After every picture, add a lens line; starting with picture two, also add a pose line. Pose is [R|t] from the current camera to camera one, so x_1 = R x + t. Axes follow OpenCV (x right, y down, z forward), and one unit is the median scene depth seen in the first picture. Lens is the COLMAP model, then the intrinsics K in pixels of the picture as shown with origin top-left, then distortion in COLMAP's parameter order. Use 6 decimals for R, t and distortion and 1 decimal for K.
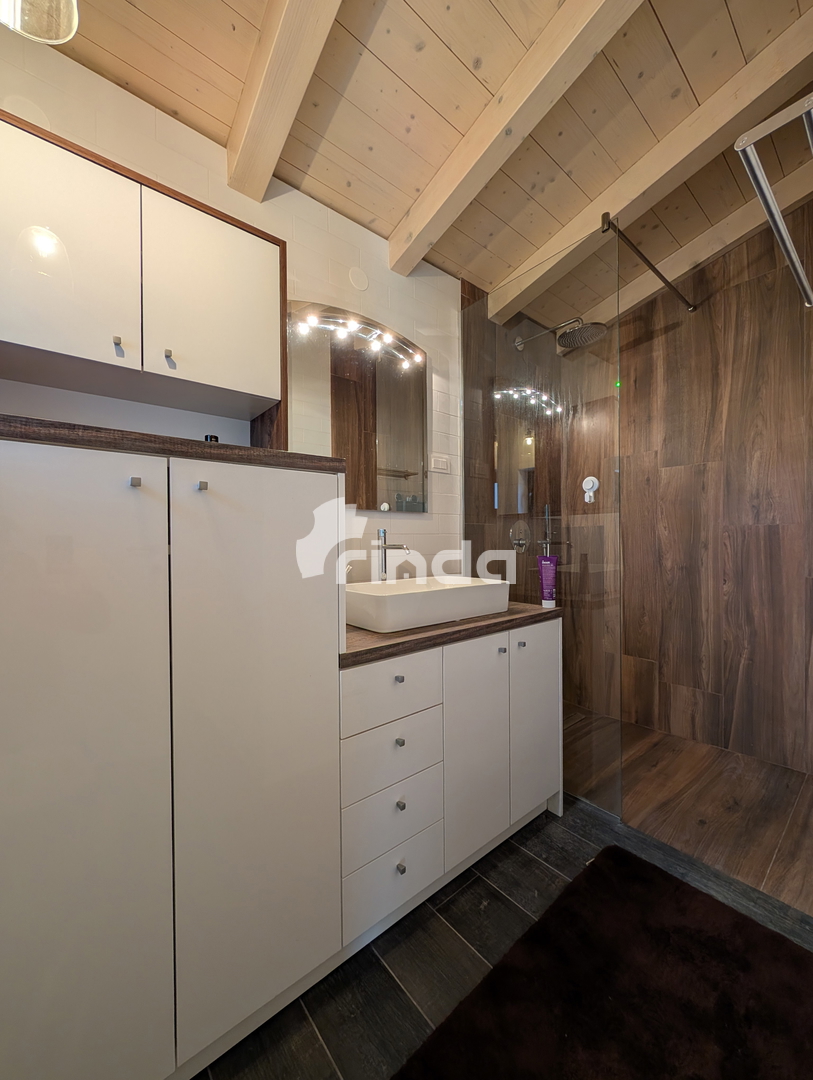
lens RADIAL K [[412.4, 0, 403.0], [0, 412.4, 543.5], [0, 0, 1]] dist [0.000821, 0.000115]
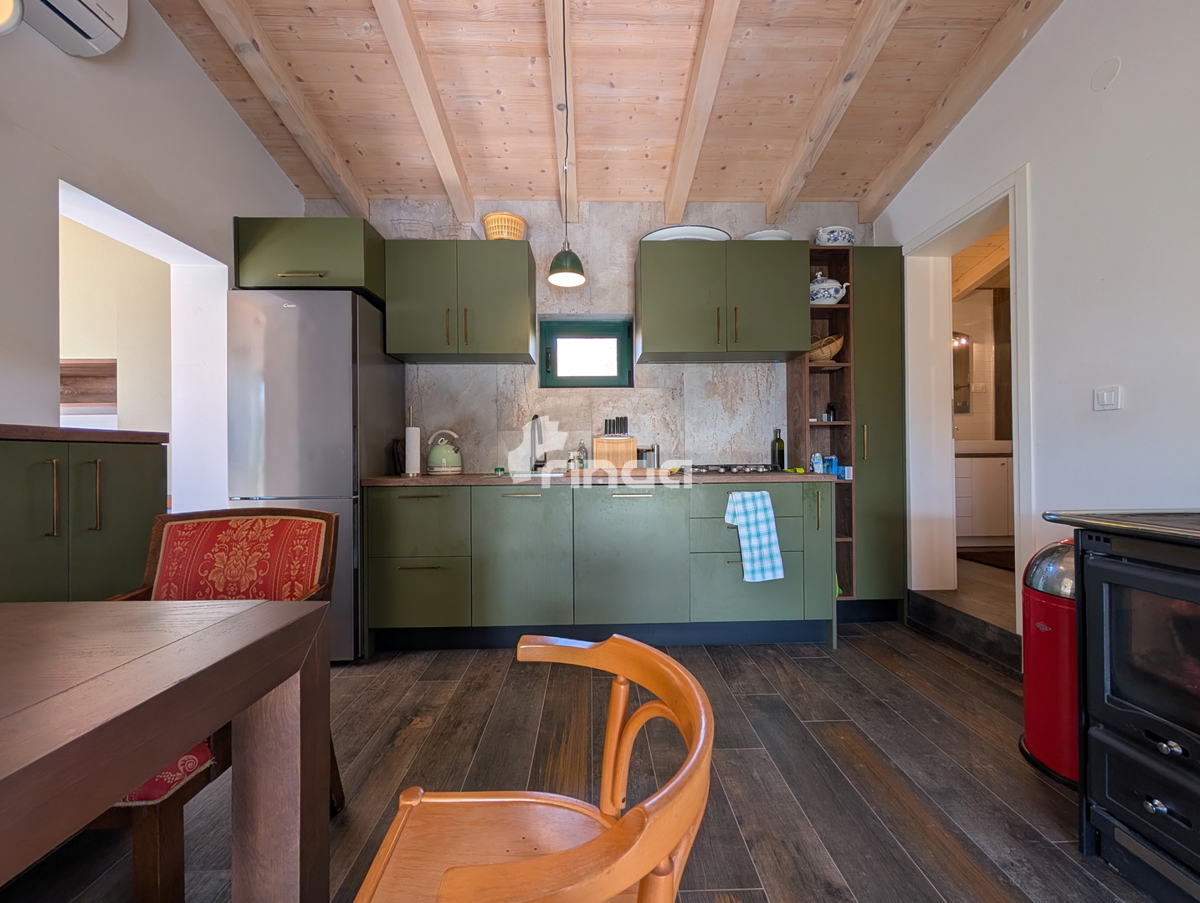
lens RADIAL K [[458.2, 0, 603.5], [0, 458.2, 454.7], [0, 0, 1]] dist [0.000821, 0.000115]
pose [[0.796302, 0.003135, -0.604891, -0.010116], [-0.006774, 0.999970, -0.003736, 0.173605], [0.604861, 0.007072, 0.796300, -2.198262]]
